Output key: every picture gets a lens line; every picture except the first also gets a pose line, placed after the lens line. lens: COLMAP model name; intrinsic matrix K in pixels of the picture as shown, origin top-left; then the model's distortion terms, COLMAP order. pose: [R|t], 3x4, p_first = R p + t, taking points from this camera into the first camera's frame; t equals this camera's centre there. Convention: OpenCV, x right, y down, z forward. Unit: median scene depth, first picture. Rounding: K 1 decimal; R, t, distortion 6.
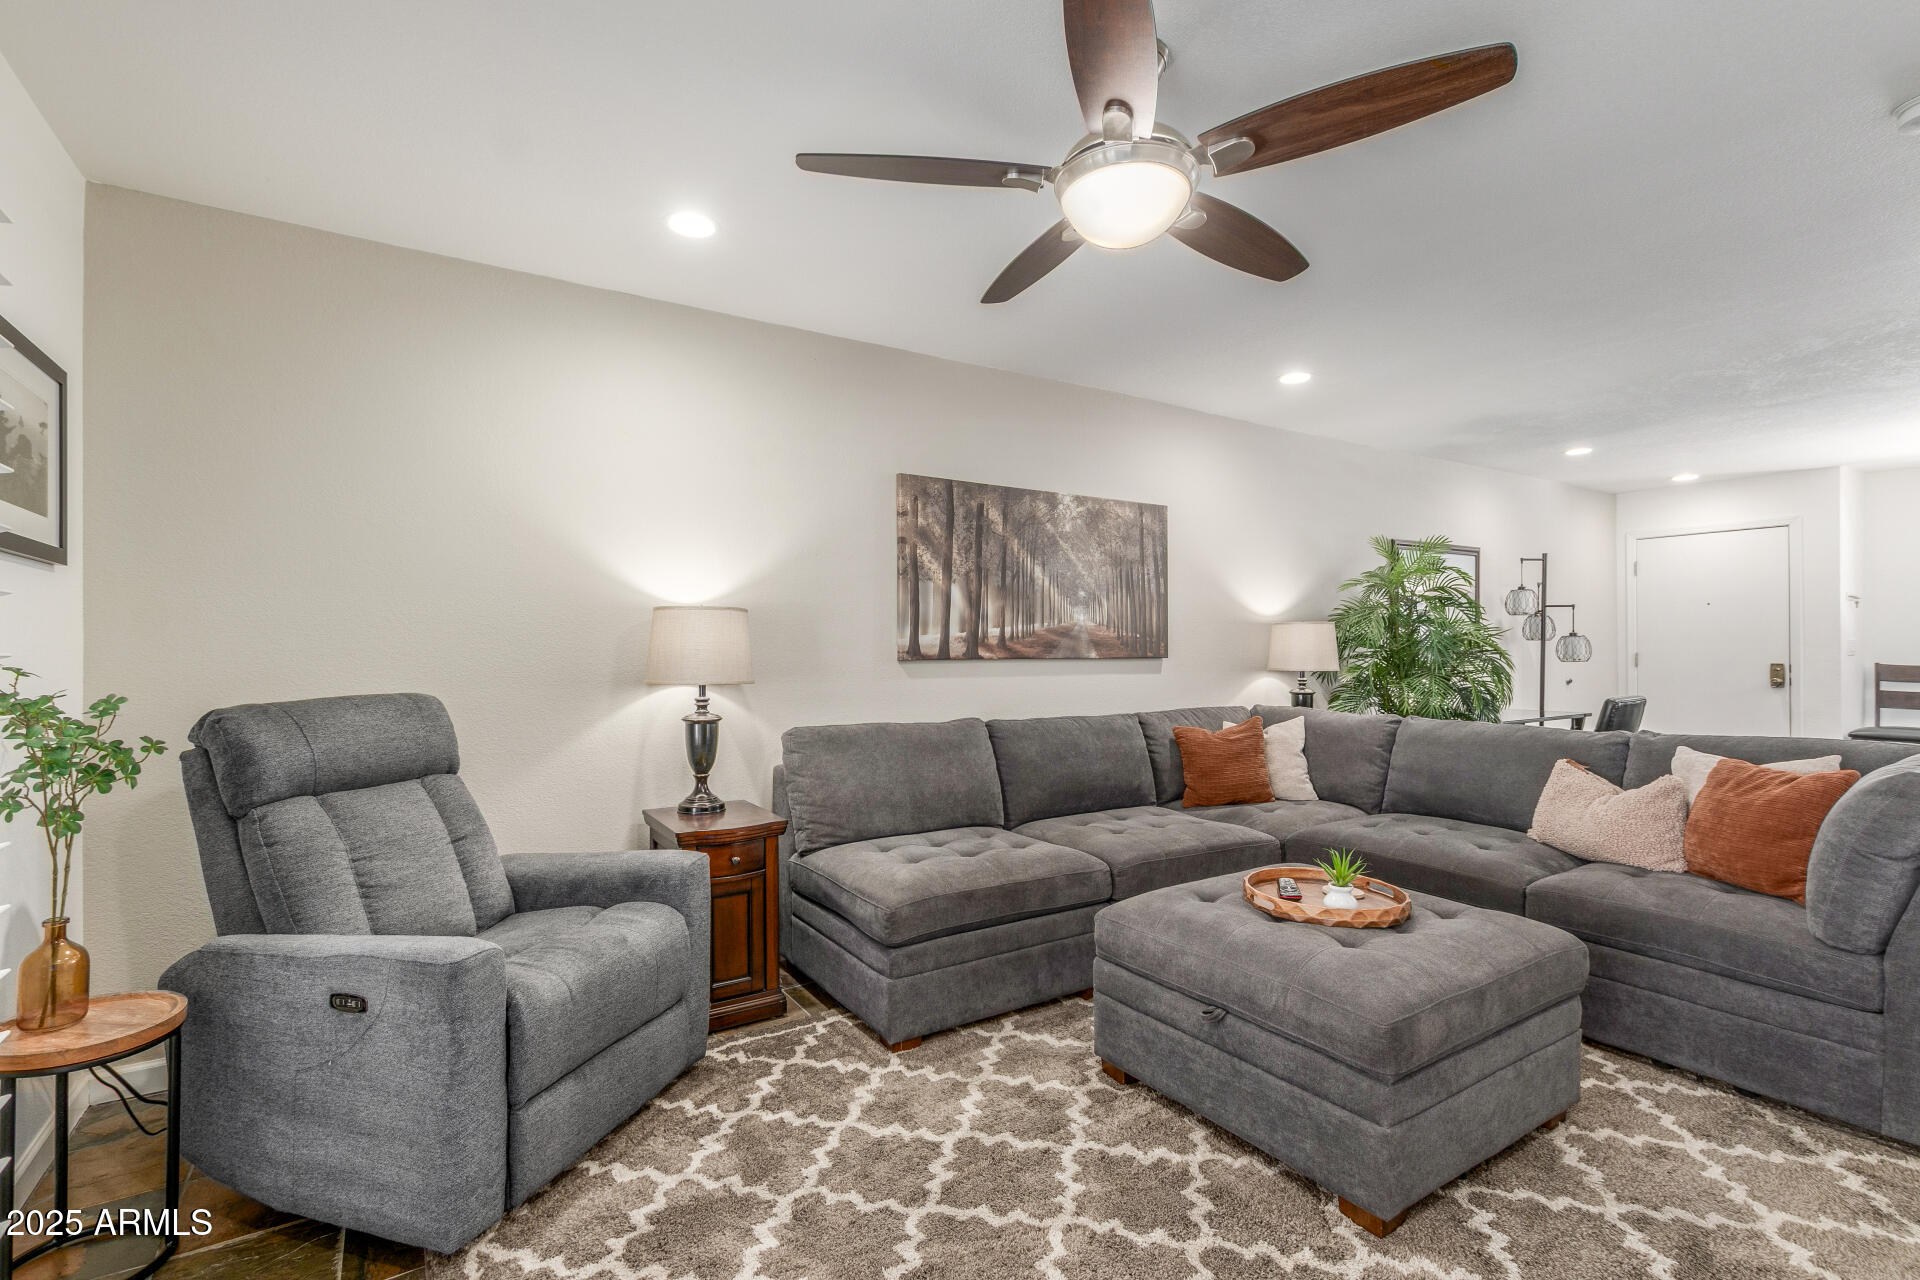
lens RADIAL K [[888.1, 0, 955.7], [0, 888.1, 648.1], [0, 0, 1]] dist [0.004327, -0.000253]
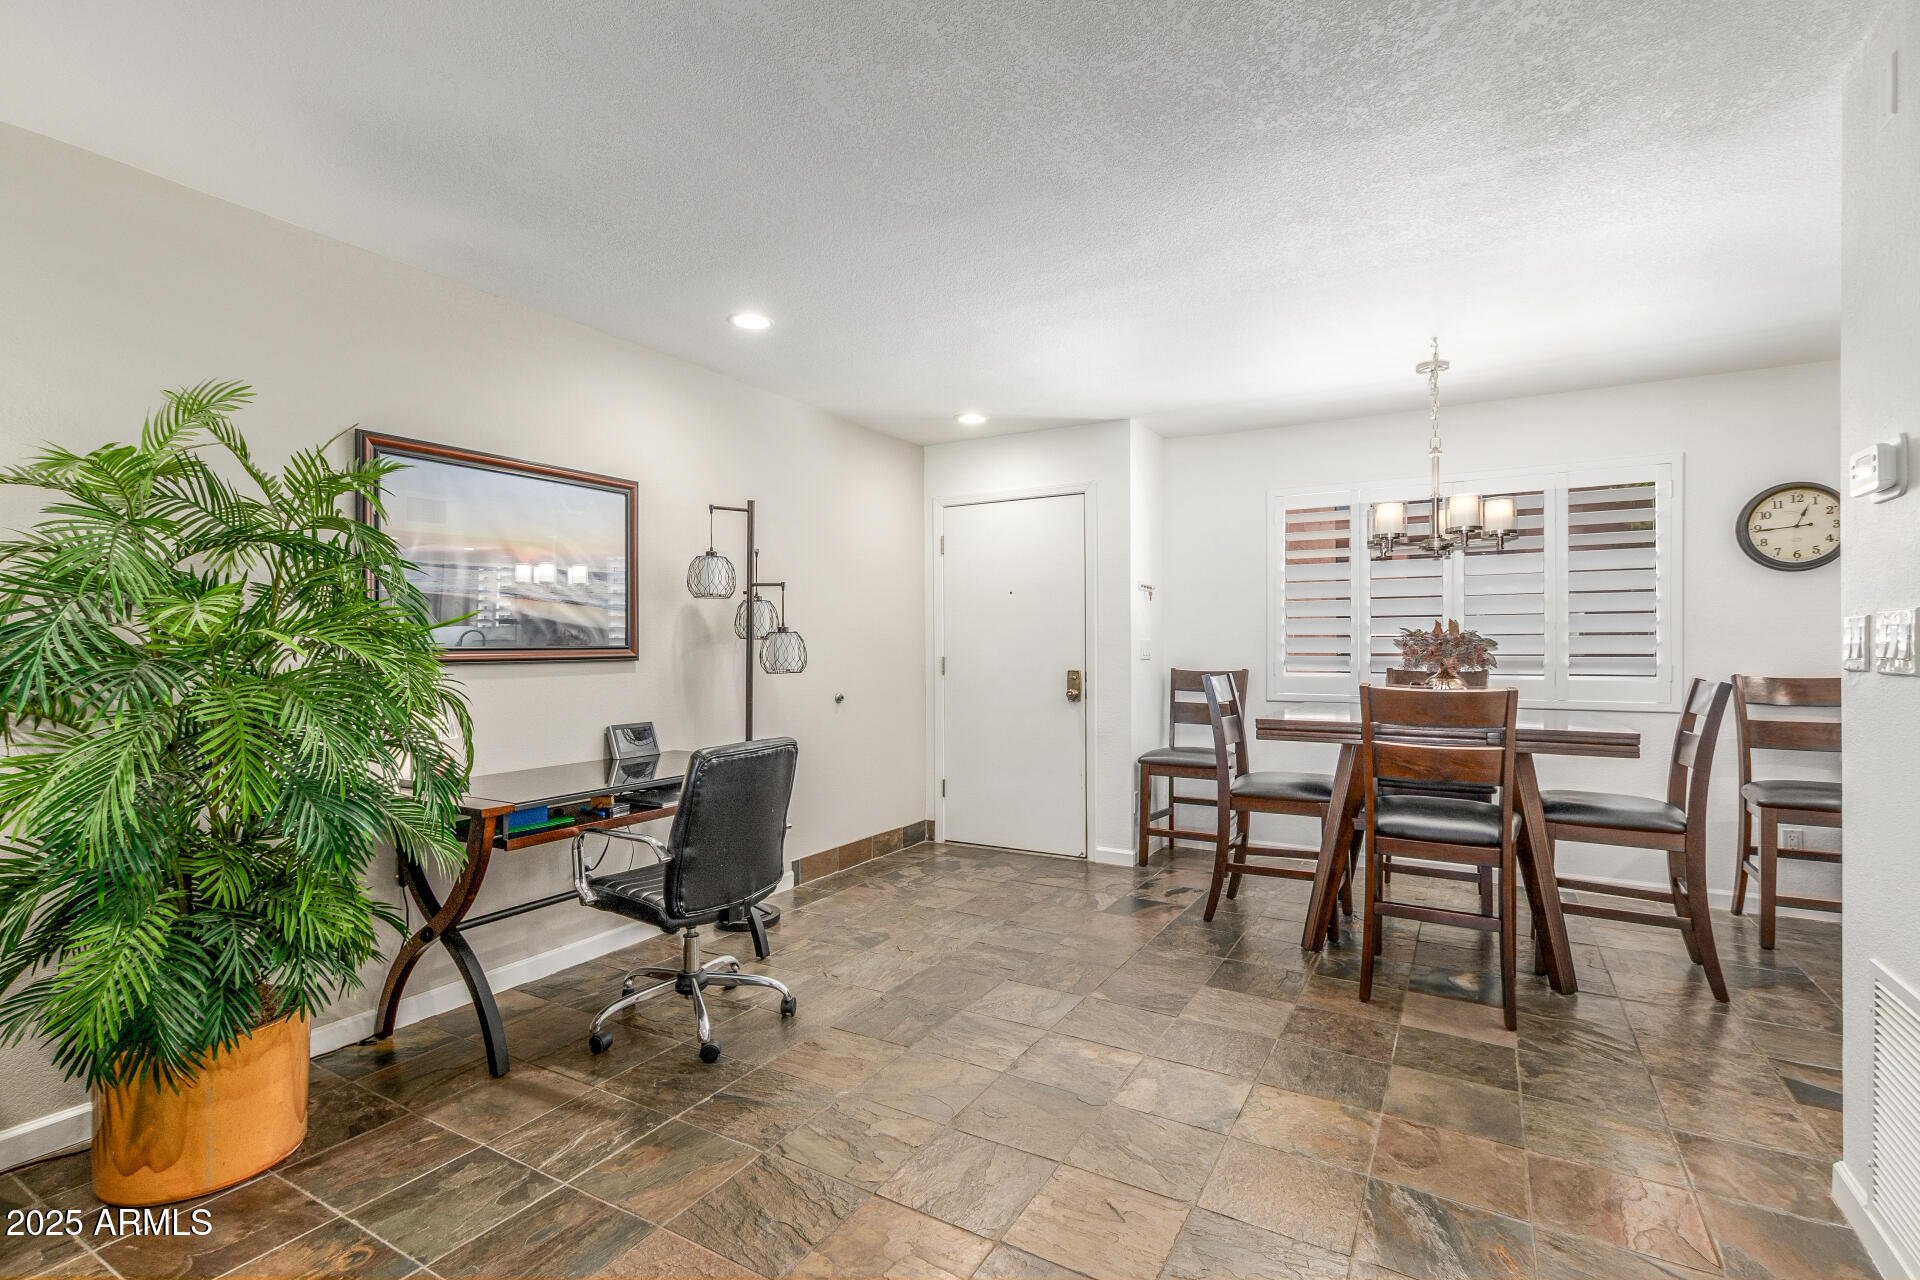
lens RADIAL K [[888.1, 0, 955.7], [0, 888.1, 648.1], [0, 0, 1]] dist [0.004327, -0.000253]
pose [[0.893040, -0.000456, 0.449977, 0.548910], [0.001002, 0.999999, -0.000977, -0.001523], [-0.449976, 0.001323, 0.893040, 0.405051]]
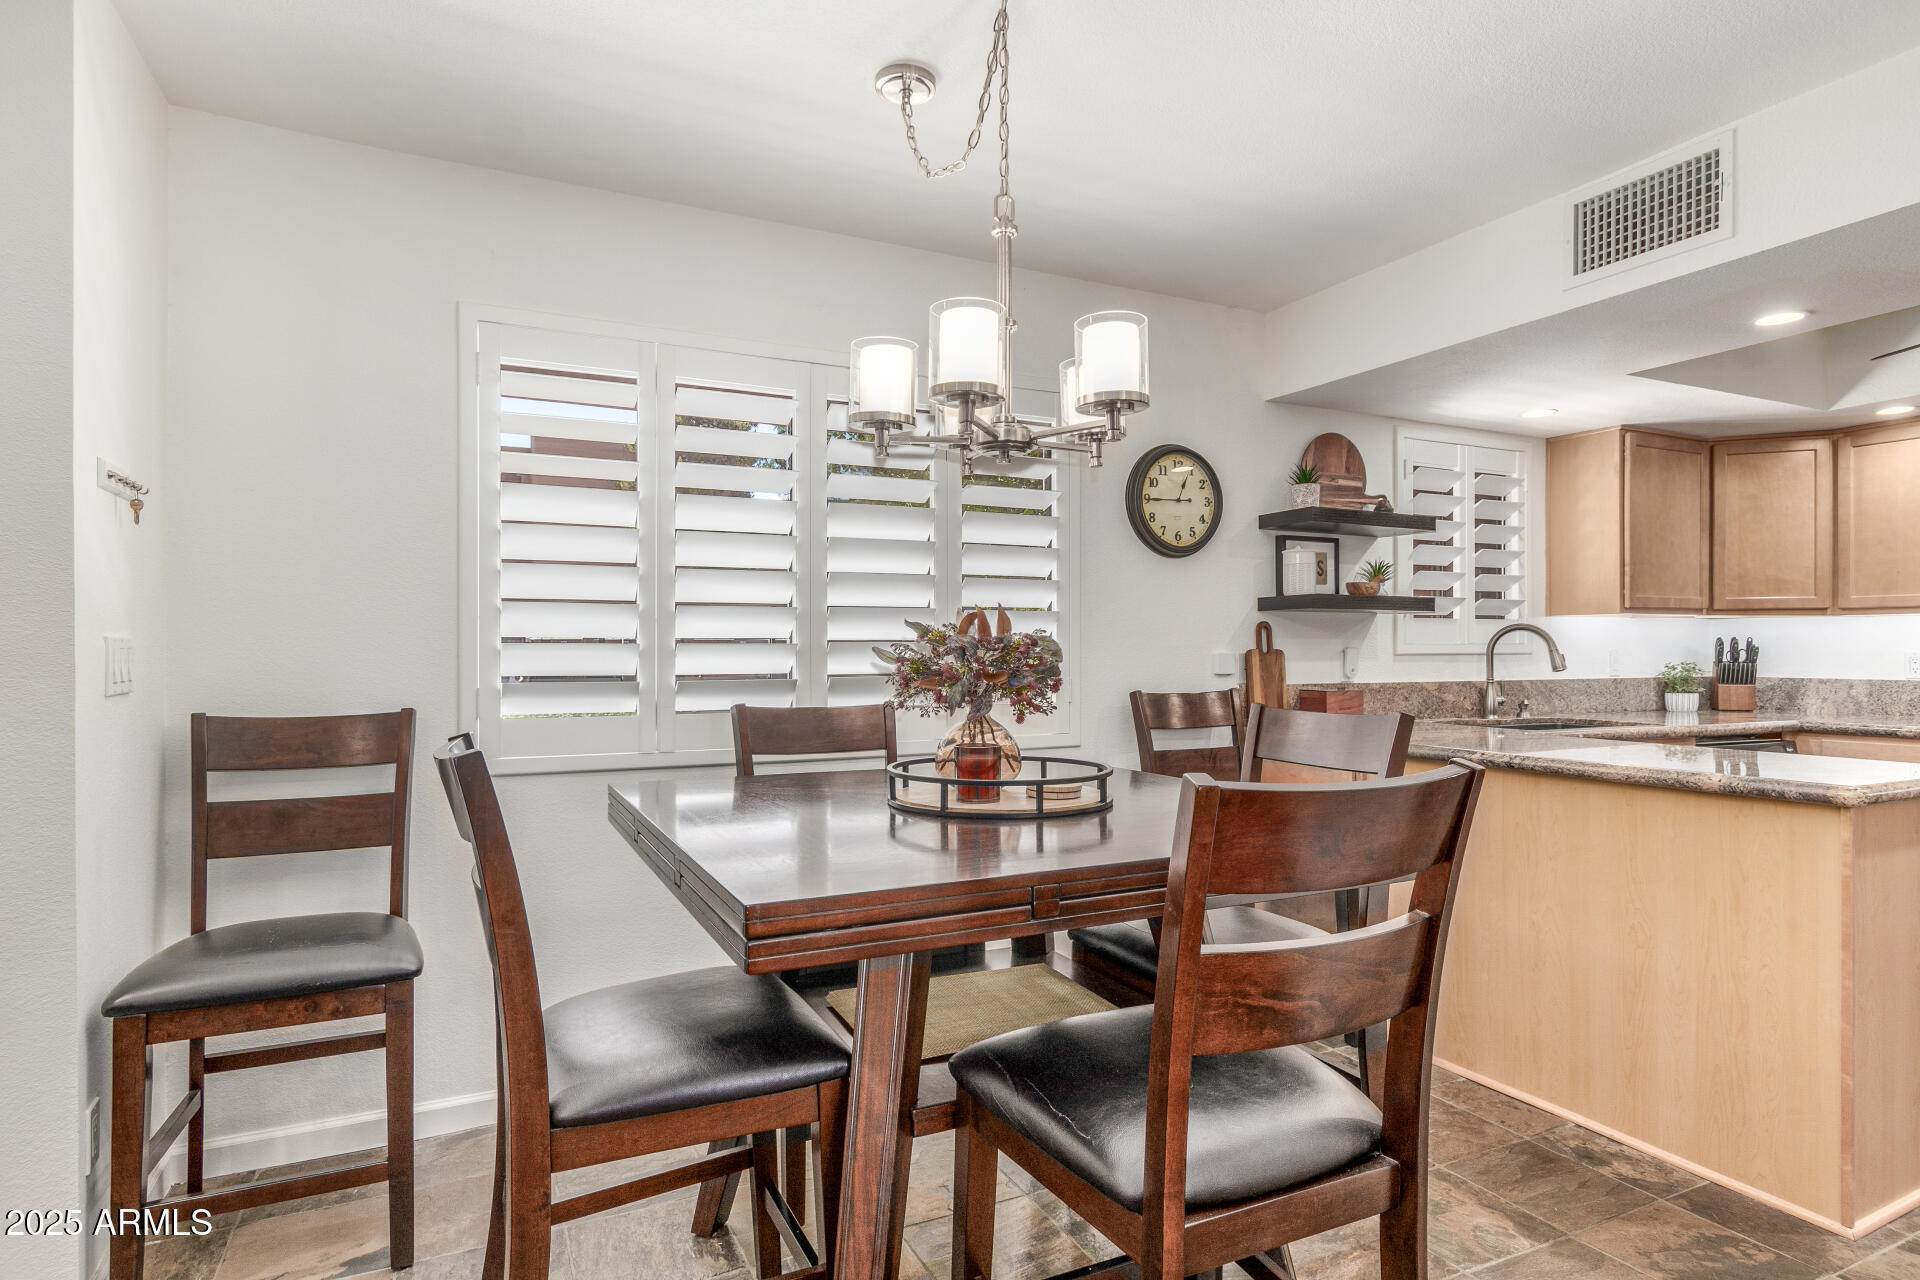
lens RADIAL K [[1032.7, 0, 969.5], [0, 1032.7, 649.0], [0, 0, 1]] dist [-0.000158, -0.000786]
pose [[0.114613, -0.000205, 0.993410, 0.801038], [0.003127, 0.999995, -0.000154, -0.005725], [-0.993405, 0.003124, 0.114614, 0.783886]]
